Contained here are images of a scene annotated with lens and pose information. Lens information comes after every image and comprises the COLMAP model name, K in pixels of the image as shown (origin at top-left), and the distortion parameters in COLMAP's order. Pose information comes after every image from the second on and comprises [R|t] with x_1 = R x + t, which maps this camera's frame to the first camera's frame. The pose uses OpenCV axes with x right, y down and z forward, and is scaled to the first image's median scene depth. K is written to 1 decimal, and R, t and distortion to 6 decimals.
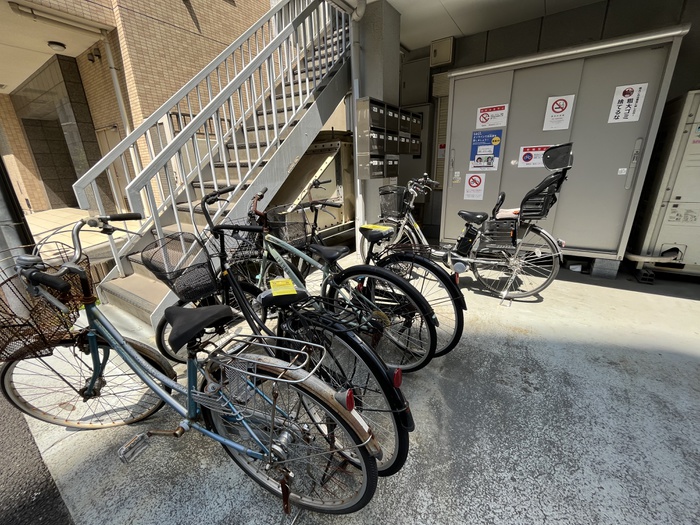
lens RADIAL K [[286.4, 0, 348.4], [0, 286.4, 262.1], [0, 0, 1]] dist [-0.002088, 0.000082]
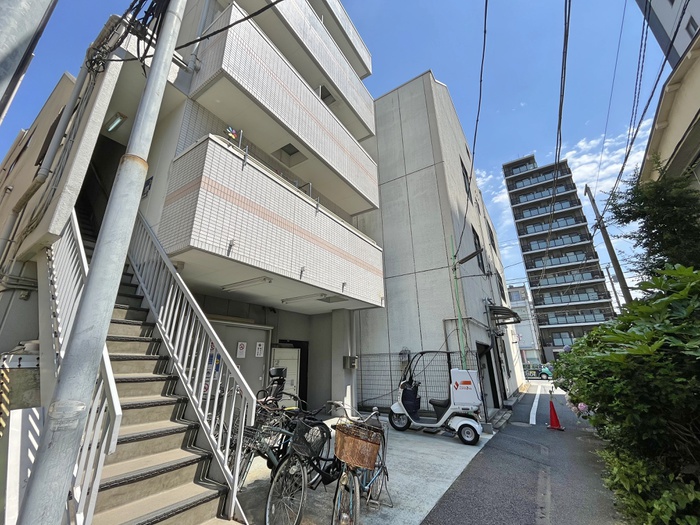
lens RADIAL K [[286.4, 0, 348.4], [0, 286.4, 262.1], [0, 0, 1]] dist [-0.002088, 0.000082]
pose [[-0.009937, 0.357870, 0.933718, -1.394136], [0.321222, 0.885416, -0.335939, -0.144249], [-0.946952, 0.296593, -0.123754, 0.344312]]
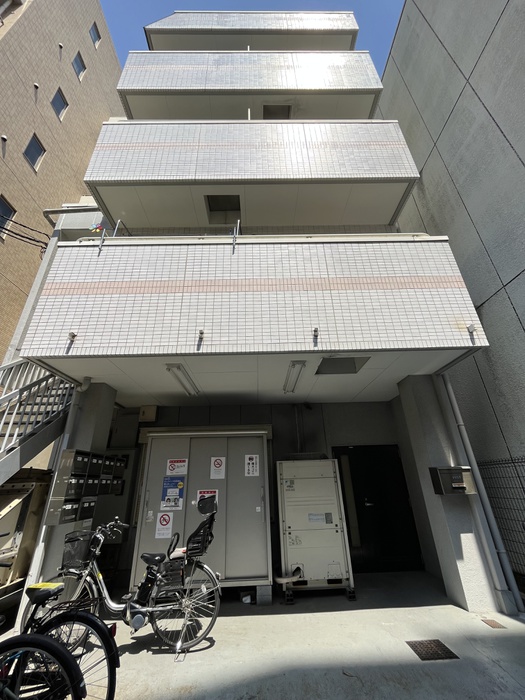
lens RADIAL K [[286.4, 0, 261.5], [0, 286.4, 348.9], [0, 0, 1]] dist [-0.002088, 0.000082]
pose [[0.825870, 0.247368, 0.506703, 0.002639], [0.178213, 0.738056, -0.650780, 0.040404], [-0.534958, 0.627760, 0.565453, -0.370985]]
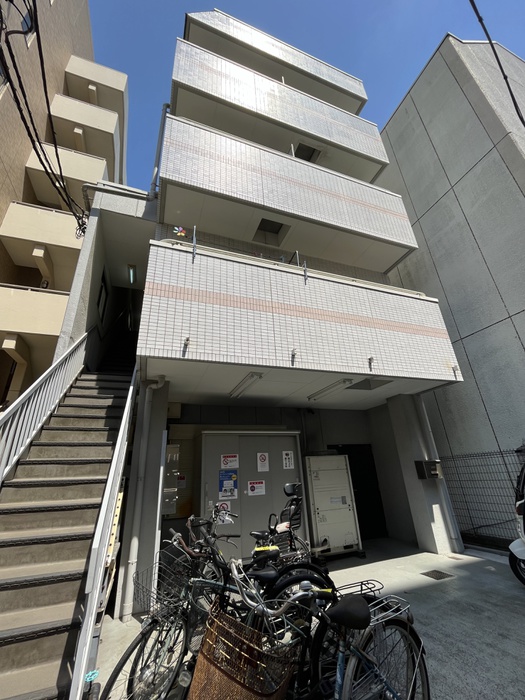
lens RADIAL K [[292.7, 0, 261.0], [0, 292.7, 349.6], [0, 0, 1]] dist [-0.001281, -0.000088]
pose [[0.587236, 0.324199, 0.741653, -0.824331], [0.281938, 0.776971, -0.562874, -0.050021], [-0.758726, 0.539640, 0.364861, -0.018484]]
